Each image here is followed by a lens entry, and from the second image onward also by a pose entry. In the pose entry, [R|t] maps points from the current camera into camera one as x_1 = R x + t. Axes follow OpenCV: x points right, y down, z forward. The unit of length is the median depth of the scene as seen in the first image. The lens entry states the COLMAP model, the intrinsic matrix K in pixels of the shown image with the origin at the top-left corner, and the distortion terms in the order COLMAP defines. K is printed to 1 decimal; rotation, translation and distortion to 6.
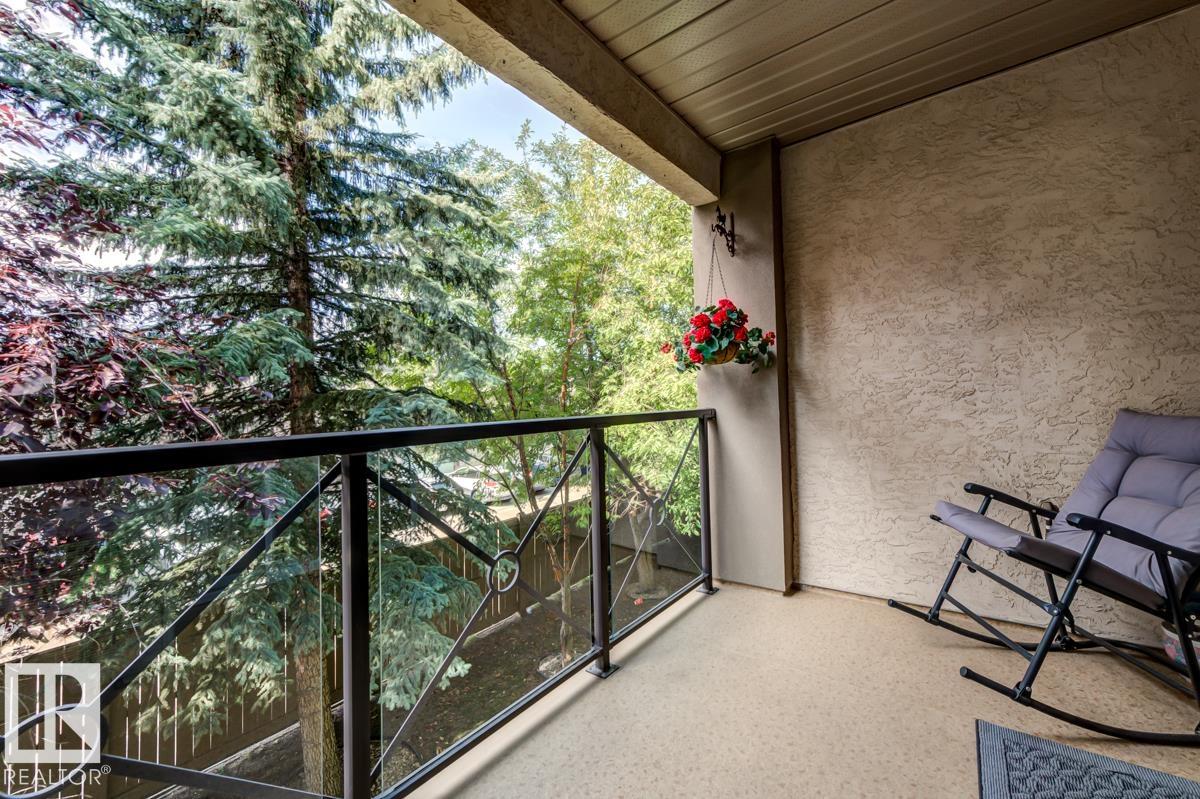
lens RADIAL K [[493.0, 0, 602.2], [0, 493.0, 392.5], [0, 0, 1]] dist [0.021679, -0.004358]
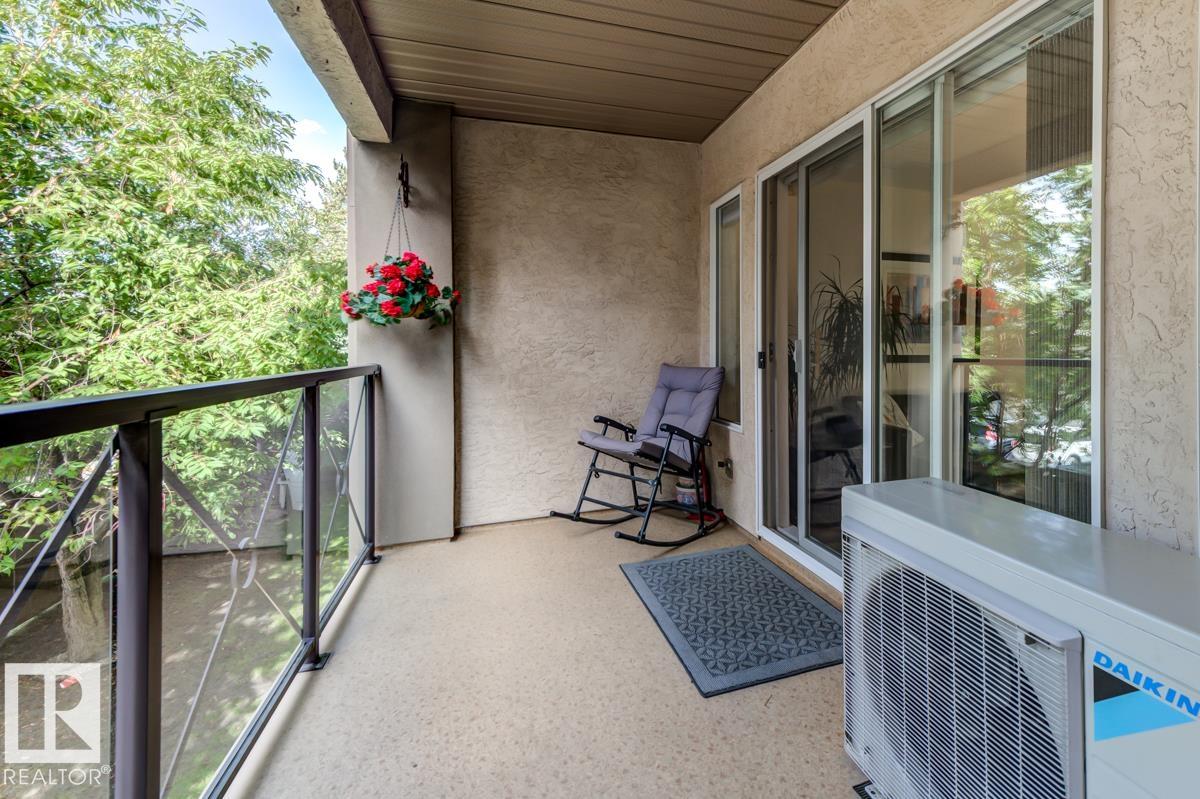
lens RADIAL K [[537.2, 0, 682.0], [0, 537.2, 349.7], [0, 0, 1]] dist [0.023601, 0.000124]
pose [[0.560375, 0.022489, 0.827934, -0.350910], [-0.022747, 0.999672, -0.011758, 0.004835], [-0.827927, -0.012244, 0.560703, -0.052003]]
